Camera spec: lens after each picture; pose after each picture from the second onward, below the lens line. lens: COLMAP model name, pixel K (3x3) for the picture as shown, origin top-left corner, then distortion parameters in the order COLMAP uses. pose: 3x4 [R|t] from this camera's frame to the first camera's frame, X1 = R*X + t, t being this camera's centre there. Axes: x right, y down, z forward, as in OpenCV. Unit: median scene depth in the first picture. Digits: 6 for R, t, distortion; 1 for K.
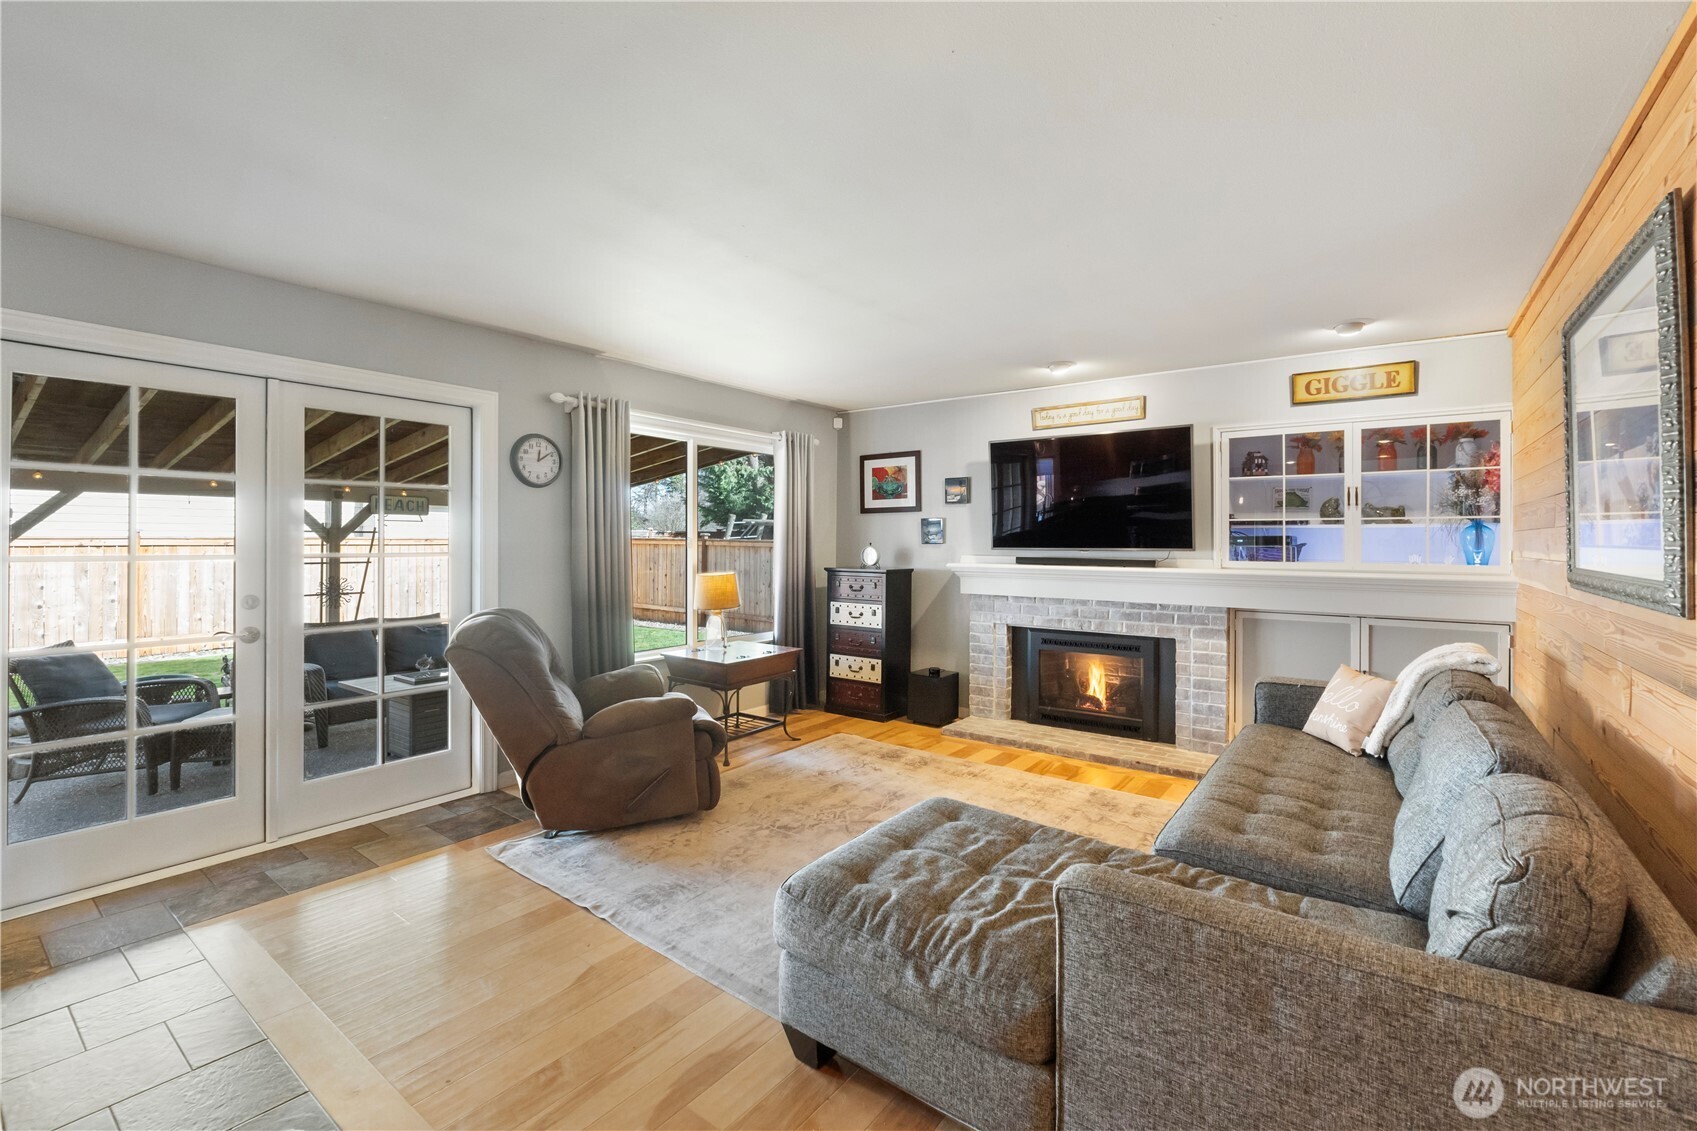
lens RADIAL K [[728.5, 0, 854.0], [0, 728.5, 538.1], [0, 0, 1]] dist [-0.008402, -0.000117]
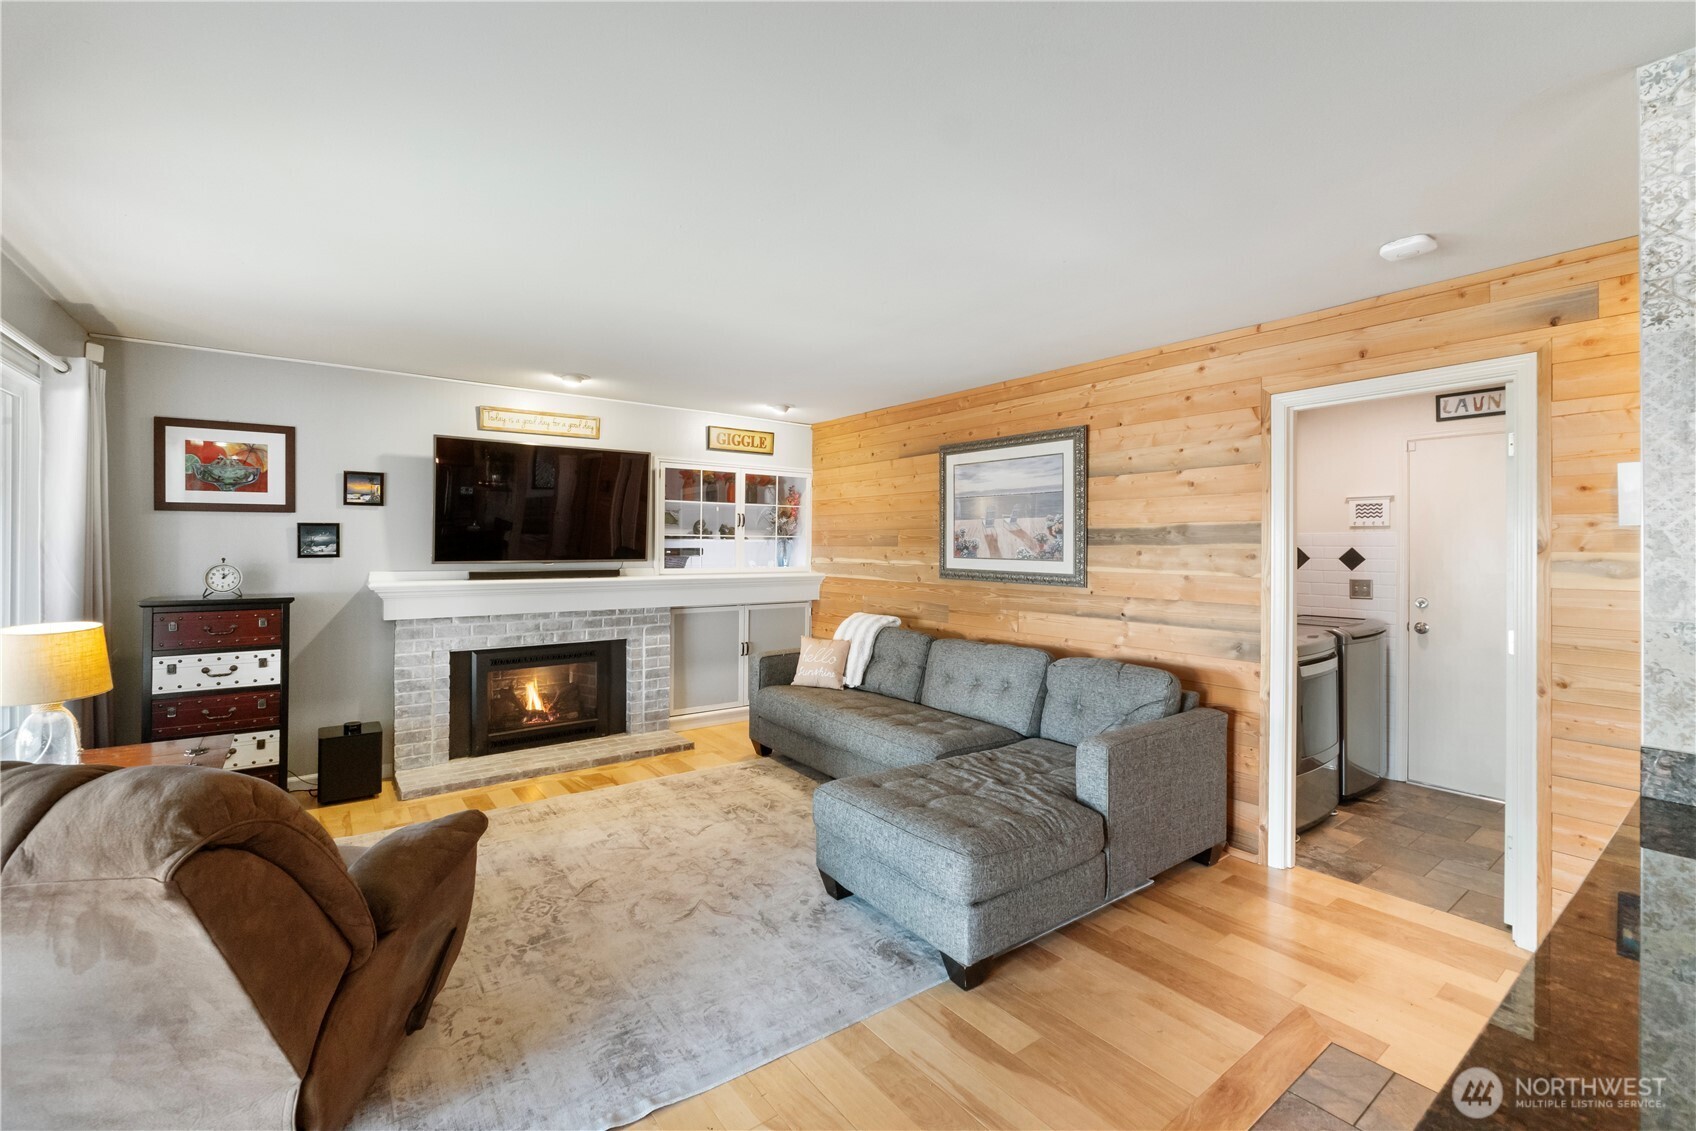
lens RADIAL K [[721.4, 0, 851.1], [0, 721.4, 541.8], [0, 0, 1]] dist [-0.008126, -0.000368]
pose [[0.287894, 0.000712, 0.957662, -0.518627], [-0.009198, 0.999956, 0.002021, -0.017509], [-0.957618, -0.009390, 0.287888, 0.336431]]
